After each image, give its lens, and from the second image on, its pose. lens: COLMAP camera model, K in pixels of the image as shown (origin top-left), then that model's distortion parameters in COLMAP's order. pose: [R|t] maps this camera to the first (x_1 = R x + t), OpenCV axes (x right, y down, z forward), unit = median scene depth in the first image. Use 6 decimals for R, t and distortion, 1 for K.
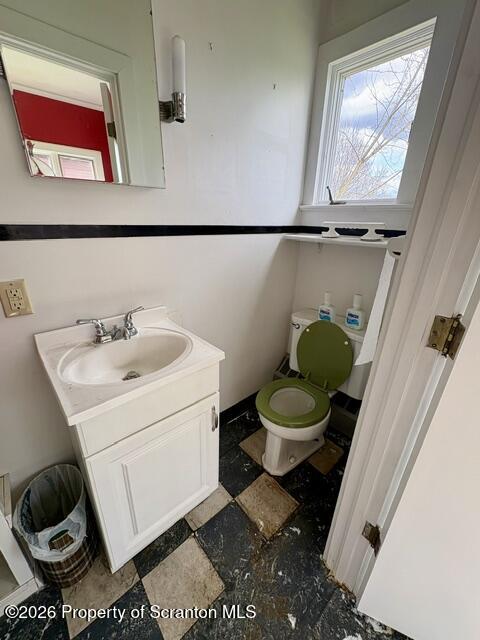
lens RADIAL K [[257.1, 0, 236.6], [0, 257.1, 320.5], [0, 0, 1]] dist [0.001115, 0.000748]
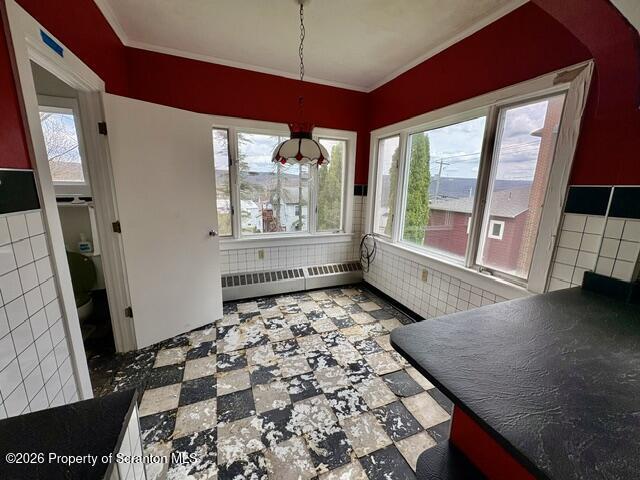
lens RADIAL K [[257.1, 0, 317.3], [0, 257.1, 239.6], [0, 0, 1]] dist [0.001115, 0.000748]
pose [[0.341455, -0.212069, 0.915661, -0.699244], [0.339999, 0.936108, 0.090017, 0.384643], [-0.876247, 0.280588, 0.391742, -1.263760]]
